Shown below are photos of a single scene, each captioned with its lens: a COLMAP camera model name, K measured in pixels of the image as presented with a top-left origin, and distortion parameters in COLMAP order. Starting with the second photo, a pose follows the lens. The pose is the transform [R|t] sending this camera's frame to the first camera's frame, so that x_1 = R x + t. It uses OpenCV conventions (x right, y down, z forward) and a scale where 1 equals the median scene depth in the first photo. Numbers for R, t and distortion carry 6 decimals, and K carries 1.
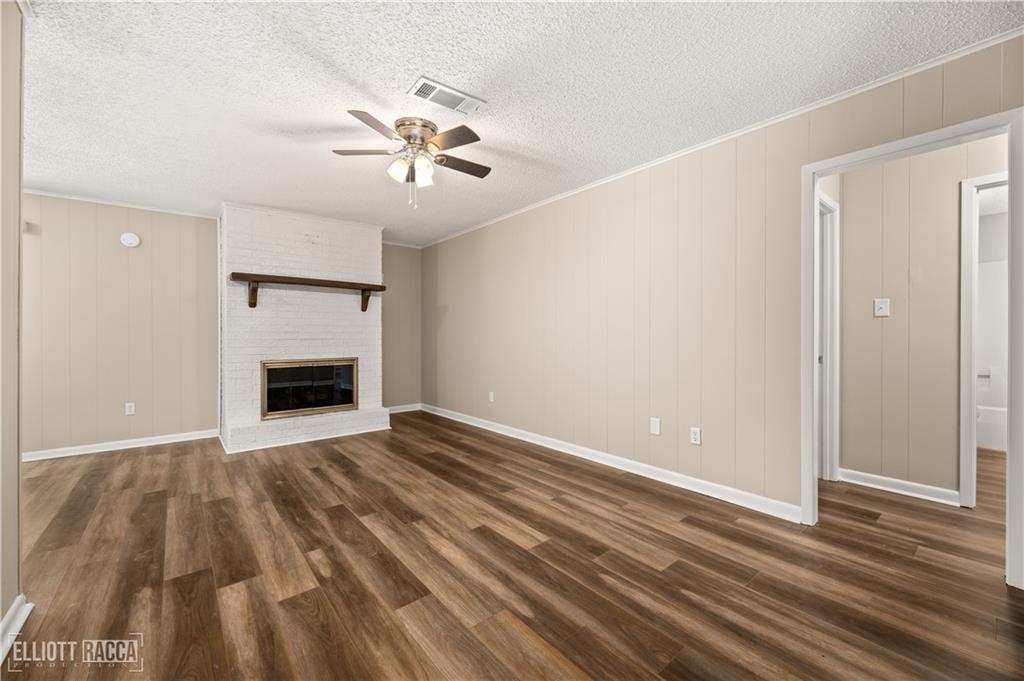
lens RADIAL K [[407.6, 0, 514.1], [0, 407.6, 335.1], [0, 0, 1]] dist [-0.004171, -0.000174]
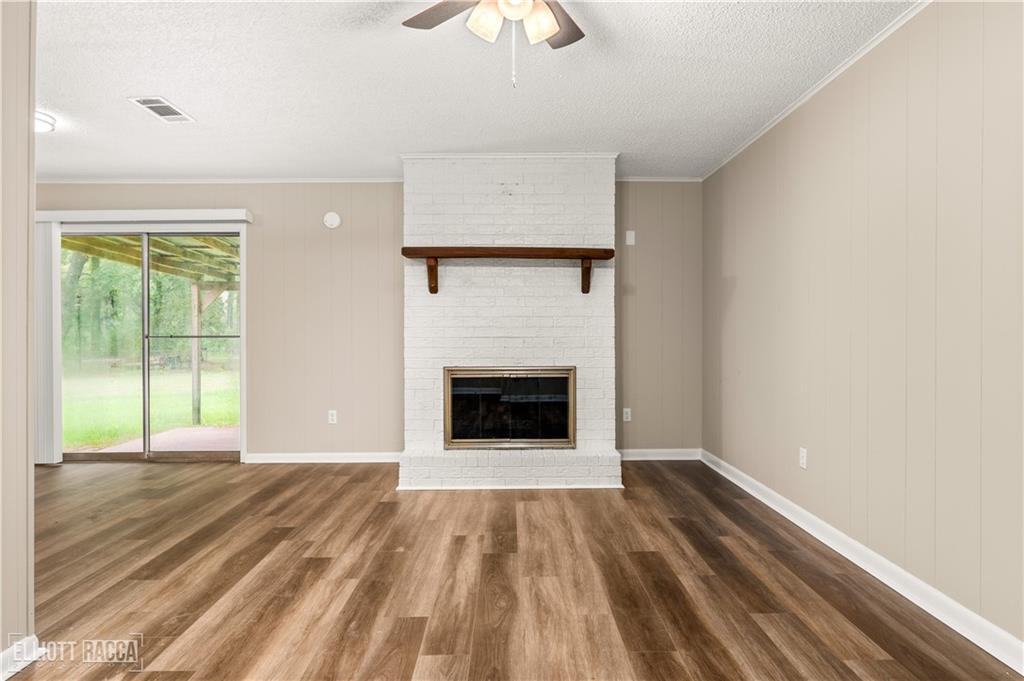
lens RADIAL K [[593.8, 0, 515.4], [0, 593.8, 332.1], [0, 0, 1]] dist [-0.005123, 0.003929]
pose [[0.777201, 0.001648, -0.629250, 0.214904], [0.000147, 0.999996, 0.002801, -0.002397], [0.629252, -0.002269, 0.777198, 0.400632]]
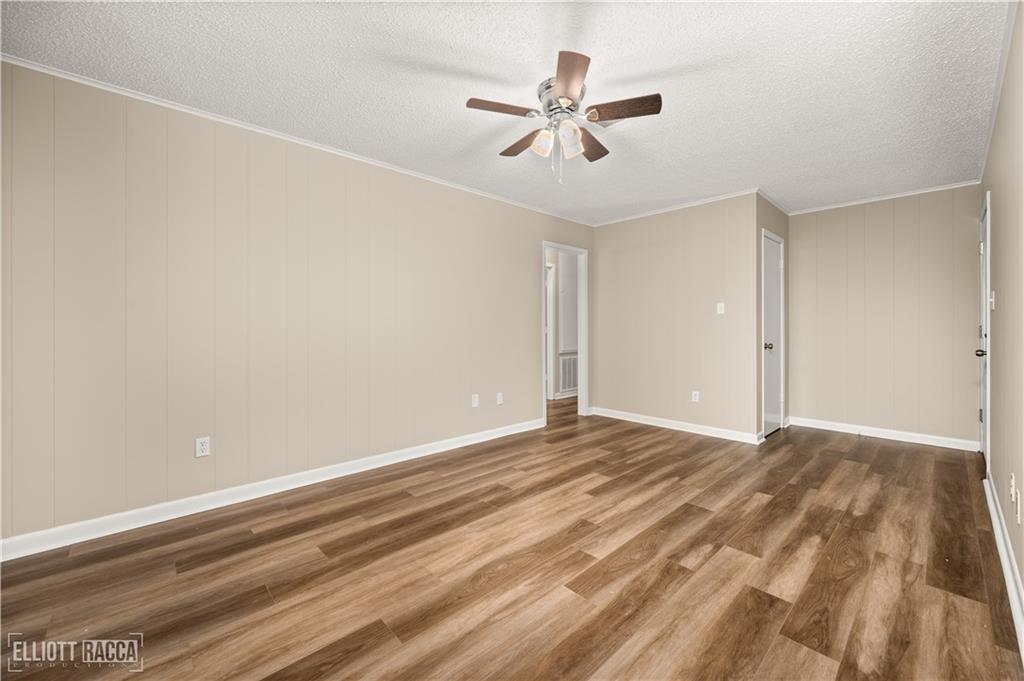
lens RADIAL K [[407.6, 0, 512.1], [0, 407.6, 329.7], [0, 0, 1]] dist [-0.004171, -0.000174]
pose [[-0.059268, -0.002820, 0.998238, -1.045231], [0.003281, 0.999990, 0.003019, -0.000140], [-0.998237, 0.003454, -0.059258, 1.095398]]
